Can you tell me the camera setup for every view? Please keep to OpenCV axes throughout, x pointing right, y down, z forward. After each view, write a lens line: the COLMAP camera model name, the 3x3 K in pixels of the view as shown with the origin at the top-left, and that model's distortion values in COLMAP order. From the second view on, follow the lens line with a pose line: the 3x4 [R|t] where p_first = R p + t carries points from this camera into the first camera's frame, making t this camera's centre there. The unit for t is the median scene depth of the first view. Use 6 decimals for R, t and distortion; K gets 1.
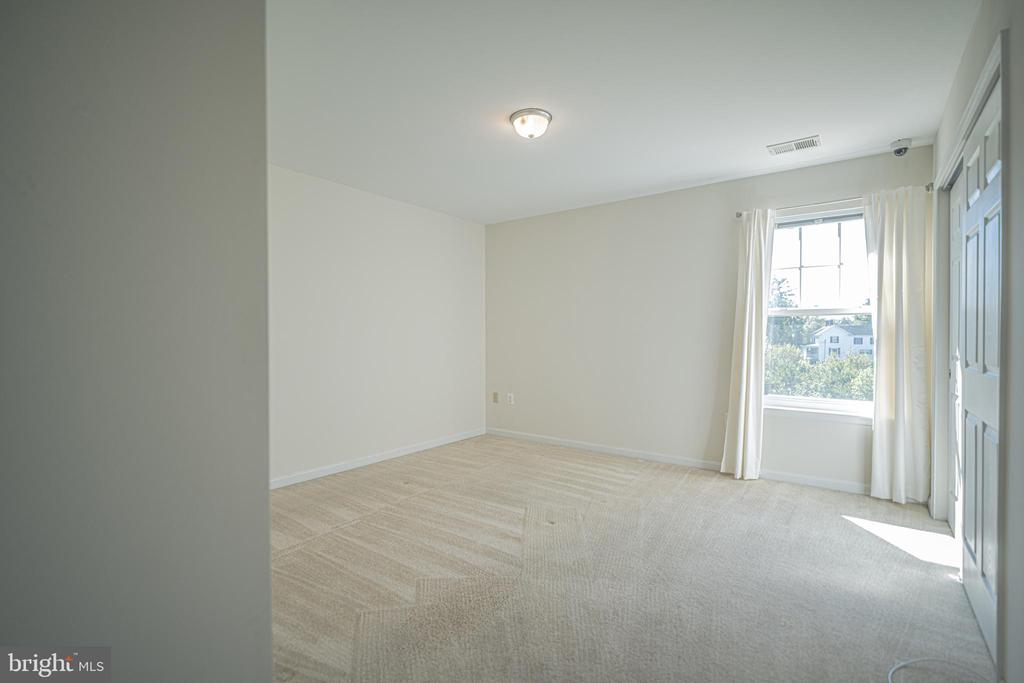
lens RADIAL K [[471.3, 0, 510.5], [0, 471.3, 328.1], [0, 0, 1]] dist [0.000618, -0.000180]
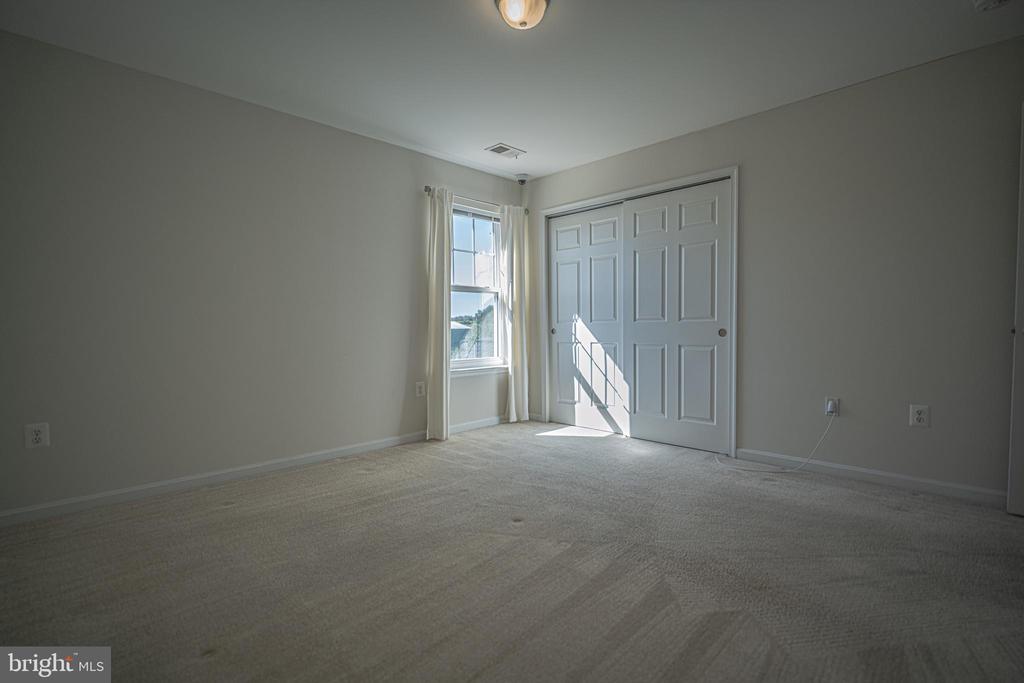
lens RADIAL K [[471.3, 0, 510.5], [0, 471.3, 328.1], [0, 0, 1]] dist [0.000618, -0.000180]
pose [[0.169151, -0.005846, 0.985573, -0.580195], [-0.001012, 0.999981, 0.006105, 0.065929], [-0.985590, -0.002030, 0.169141, 0.725909]]
